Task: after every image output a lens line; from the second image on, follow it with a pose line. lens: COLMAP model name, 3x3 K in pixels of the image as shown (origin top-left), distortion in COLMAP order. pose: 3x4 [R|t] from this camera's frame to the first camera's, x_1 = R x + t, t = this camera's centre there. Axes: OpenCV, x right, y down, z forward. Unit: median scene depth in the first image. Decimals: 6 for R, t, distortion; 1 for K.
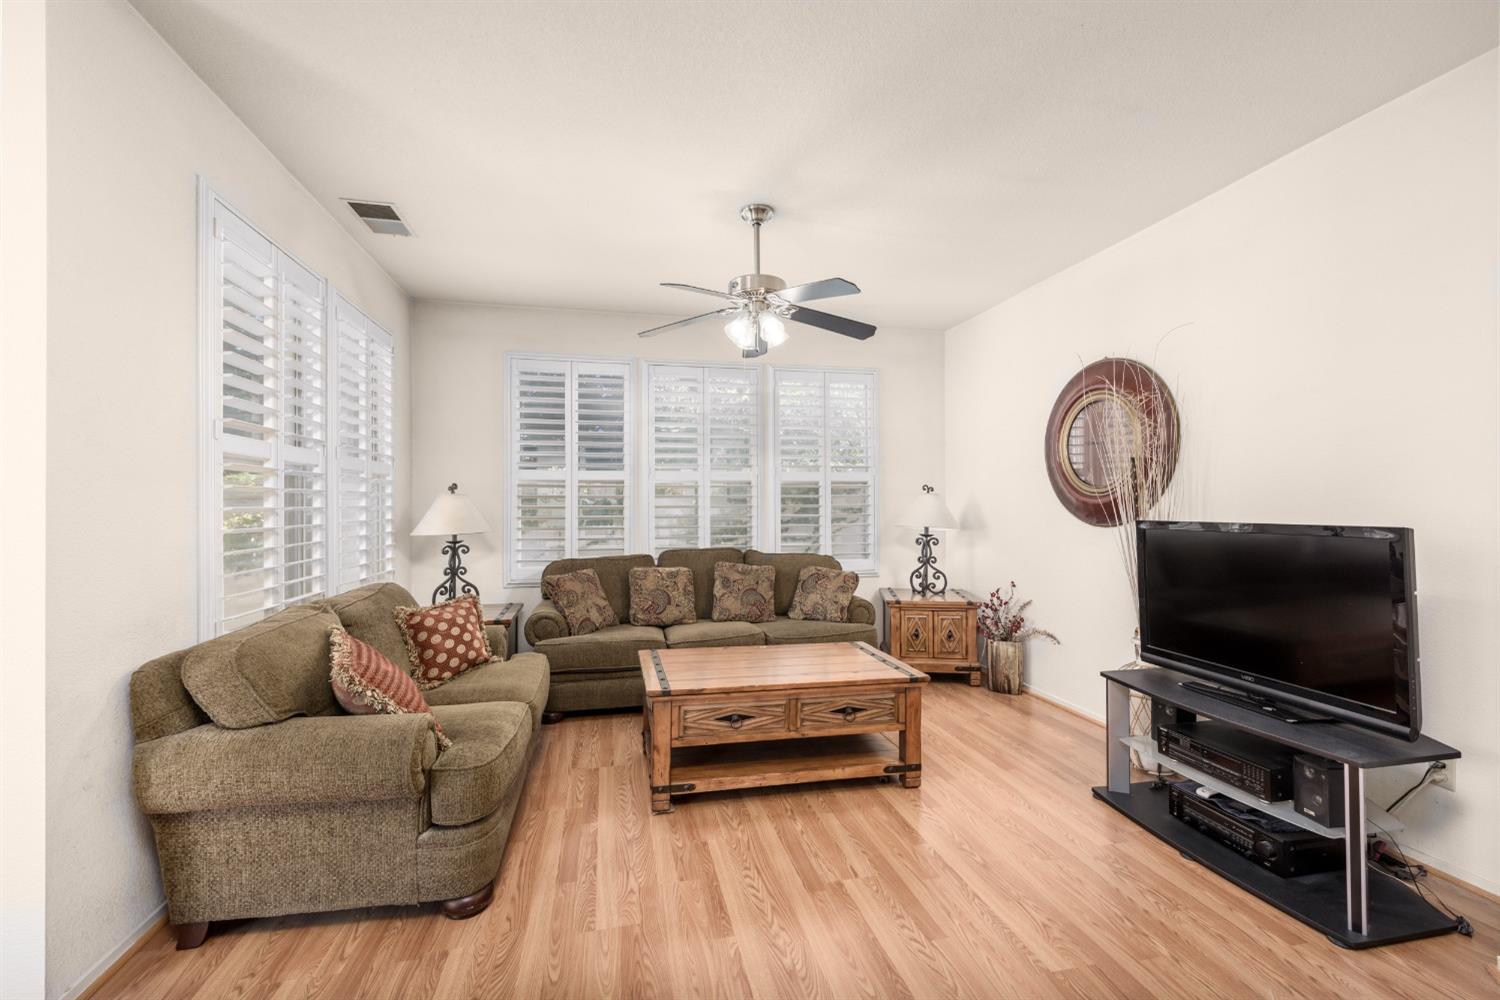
lens RADIAL K [[630.3, 0, 752.2], [0, 630.3, 503.4], [0, 0, 1]] dist [-0.000588, -0.000104]
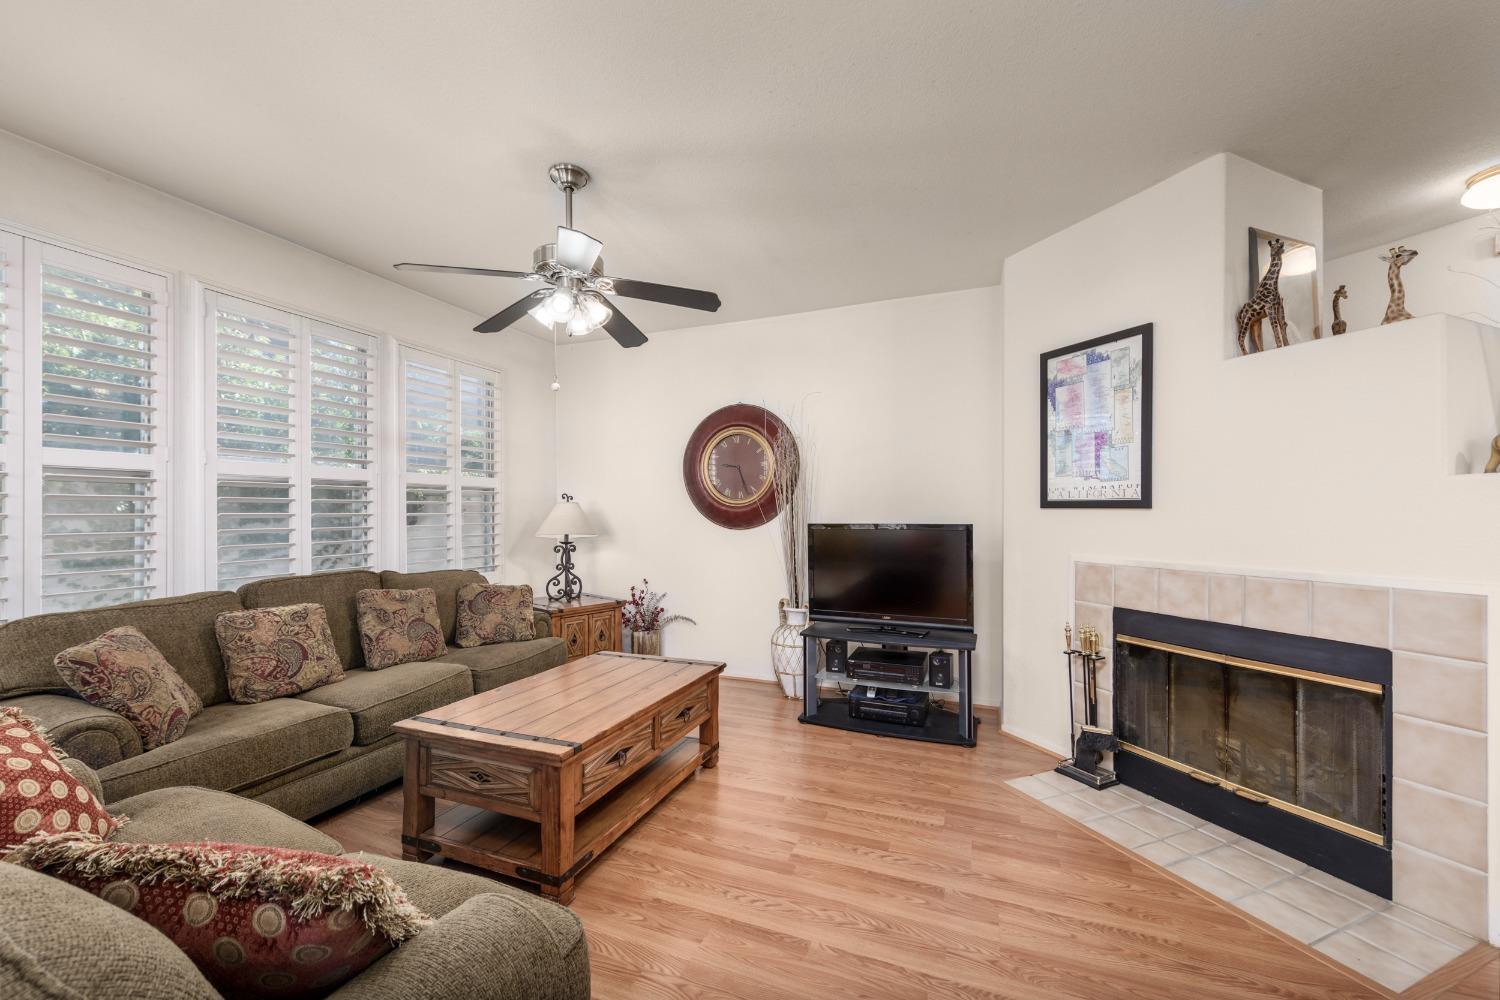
lens RADIAL K [[573.8, 0, 761.0], [0, 573.8, 515.1], [0, 0, 1]] dist [0.001536, 0.000056]
pose [[0.558899, -0.002415, 0.829232, -0.360102], [-0.000786, 0.999994, 0.003442, 0.002680], [-0.829235, -0.002576, 0.558894, 0.243381]]
